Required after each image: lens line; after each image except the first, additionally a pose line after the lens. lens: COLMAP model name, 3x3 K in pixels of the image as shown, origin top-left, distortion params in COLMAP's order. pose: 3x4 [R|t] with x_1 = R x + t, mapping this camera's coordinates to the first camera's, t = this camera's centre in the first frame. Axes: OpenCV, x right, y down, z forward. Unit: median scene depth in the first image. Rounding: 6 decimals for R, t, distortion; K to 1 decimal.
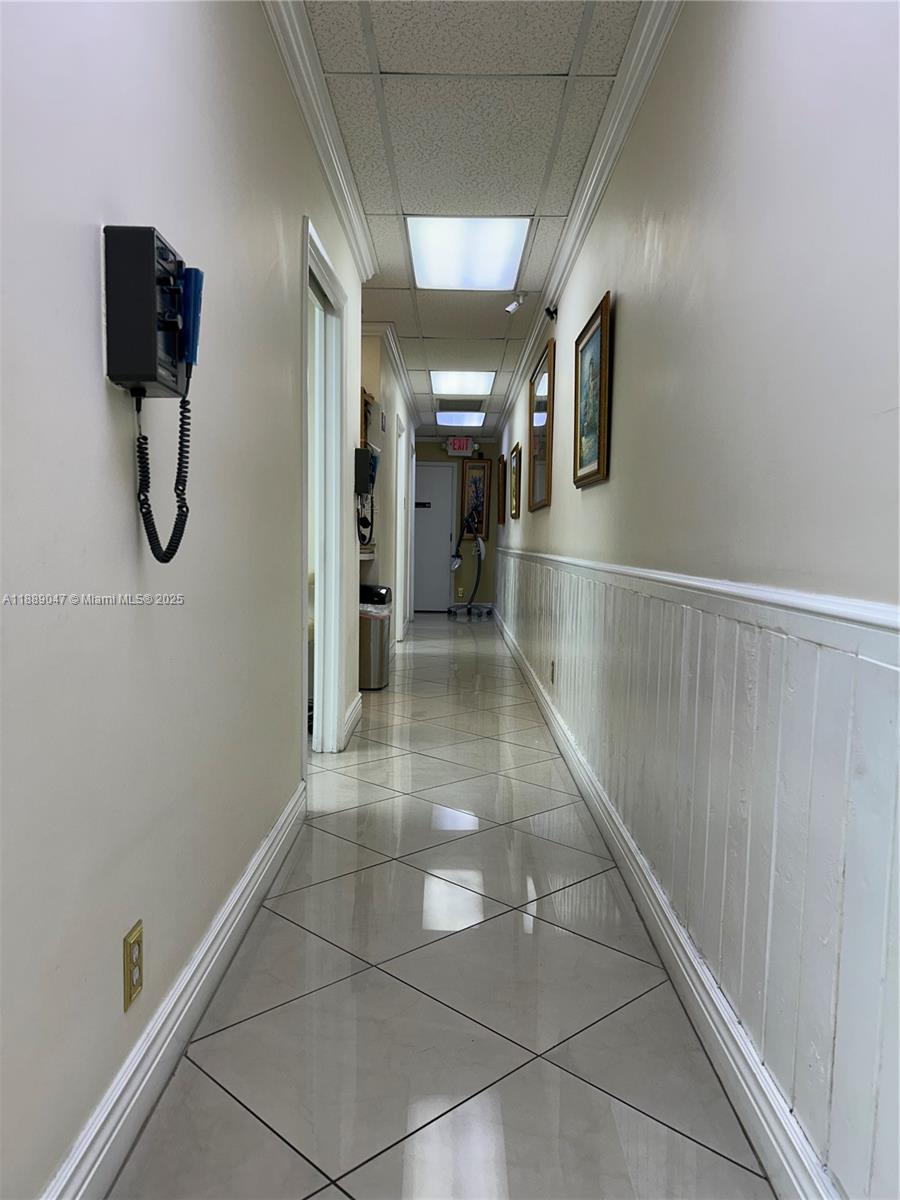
lens RADIAL K [[907.3, 0, 449.7], [0, 907.3, 598.8], [0, 0, 1]] dist [0.002532, -0.000178]
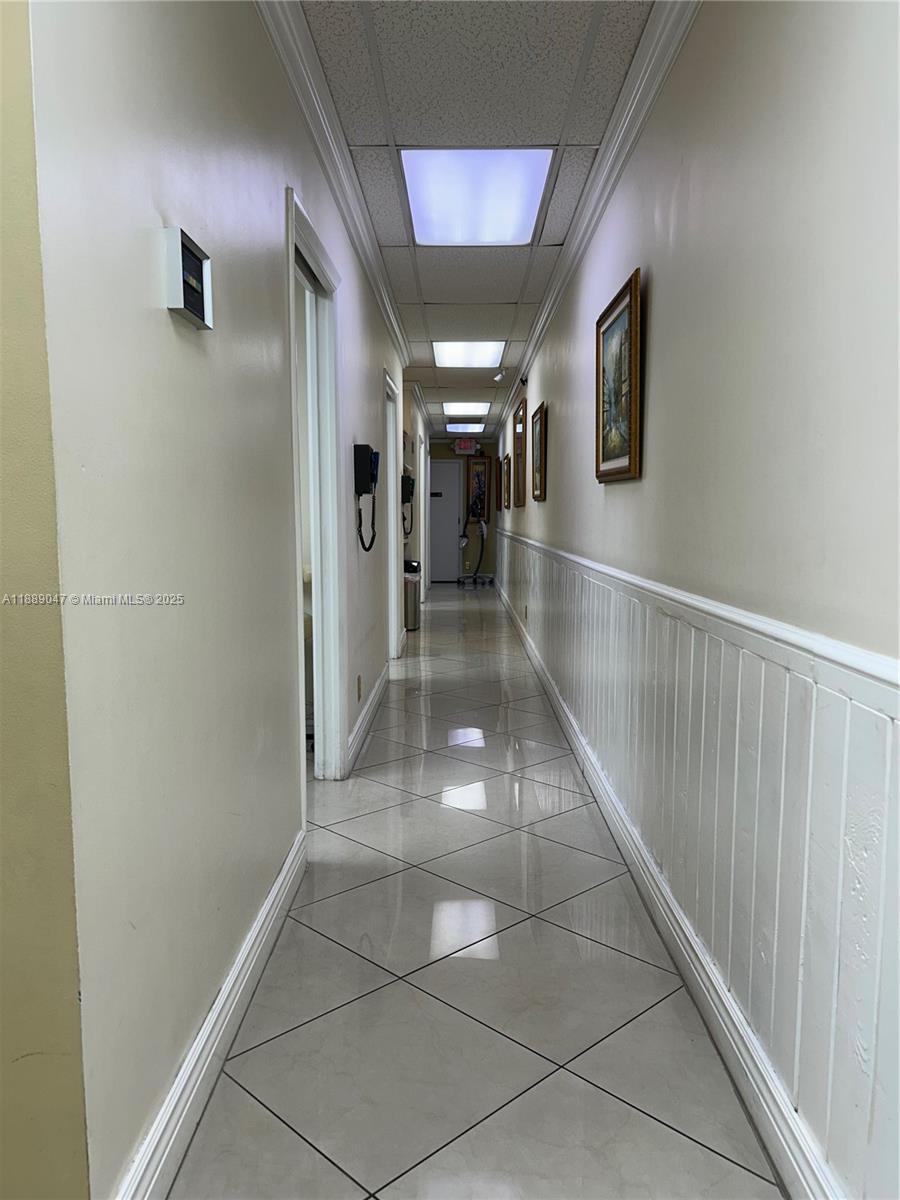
lens RADIAL K [[907.3, 0, 449.3], [0, 907.3, 608.2], [0, 0, 1]] dist [0.002532, -0.000178]
pose [[0.999822, -0.016822, -0.008492, -0.004212], [0.017127, 0.999164, 0.037123, 0.006113], [0.007861, -0.037262, 0.999275, -0.301733]]
